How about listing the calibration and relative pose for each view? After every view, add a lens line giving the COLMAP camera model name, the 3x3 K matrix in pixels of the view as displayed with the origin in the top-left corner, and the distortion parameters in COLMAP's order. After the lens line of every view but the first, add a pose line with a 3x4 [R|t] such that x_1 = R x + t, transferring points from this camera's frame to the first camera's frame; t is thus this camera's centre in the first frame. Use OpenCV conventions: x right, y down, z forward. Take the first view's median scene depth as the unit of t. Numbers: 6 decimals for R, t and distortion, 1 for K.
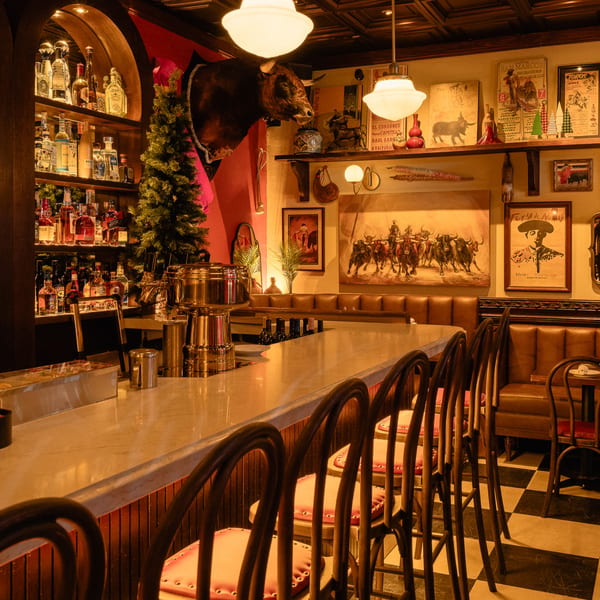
lens RADIAL K [[795.9, 0, 299.9], [0, 795.9, 240.2], [0, 0, 1]] dist [0.032008, 0.045463]
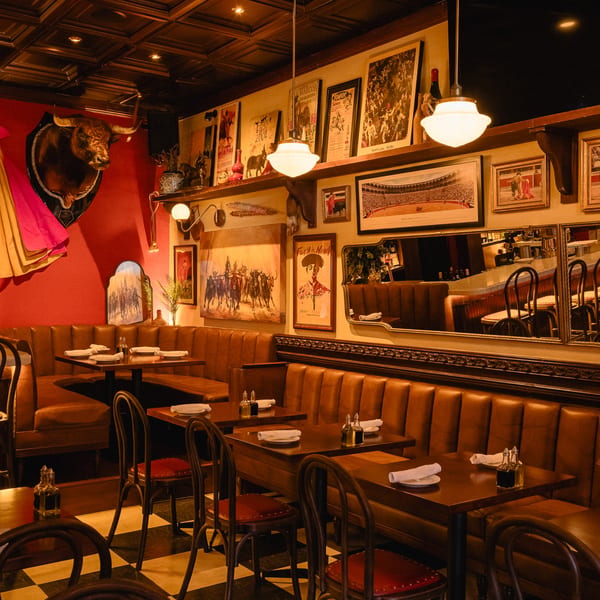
lens RADIAL K [[780.5, 0, 300.0], [0, 780.5, 300.0], [0, 0, 1]] dist [0.010629, -0.018253]
pose [[0.859313, 0.015405, -0.511219, 0.733846], [-0.002818, 0.999674, 0.025388, 0.005860], [0.511443, -0.020375, 0.859076, 0.194417]]
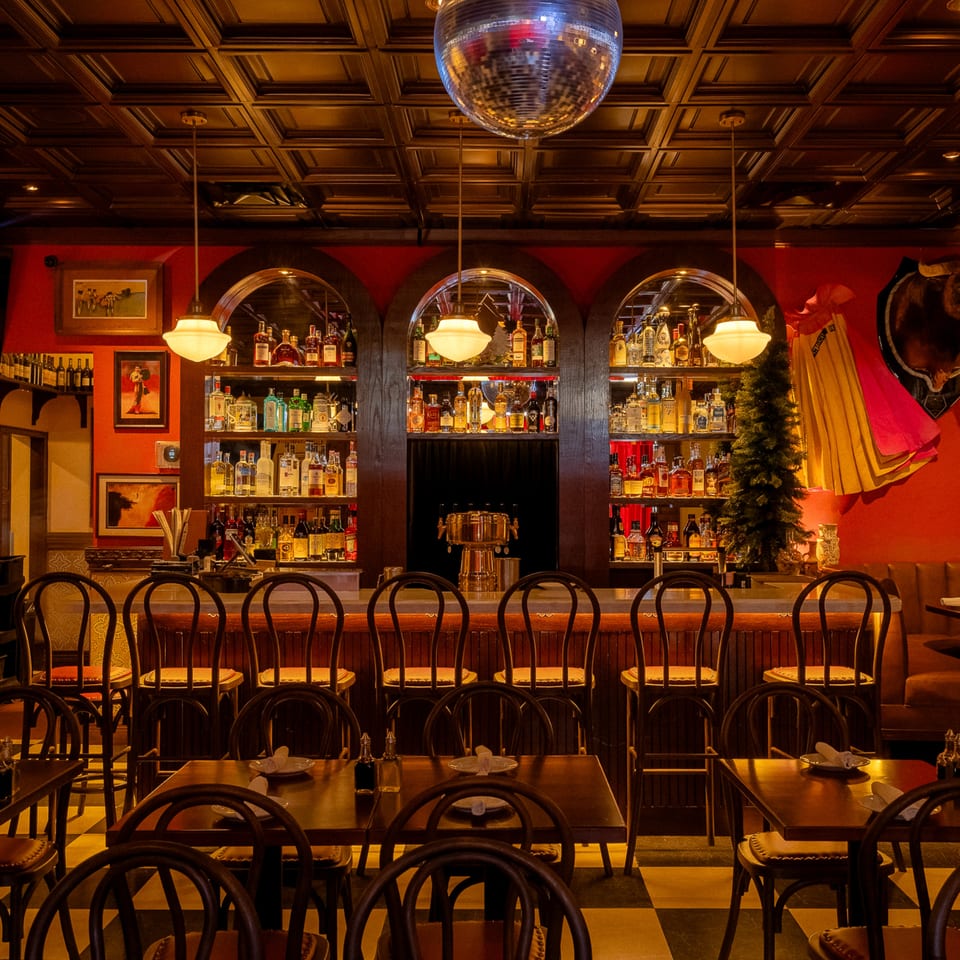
lens RADIAL K [[1248.9, 0, 480.0], [0, 1248.9, 480.0], [0, 0, 1]] dist [0.010629, -0.018253]
pose [[0.401912, -0.018581, -0.915490, 0.816763], [0.013441, 0.999806, -0.014391, 0.002727], [0.915580, -0.006522, 0.402084, 0.081969]]
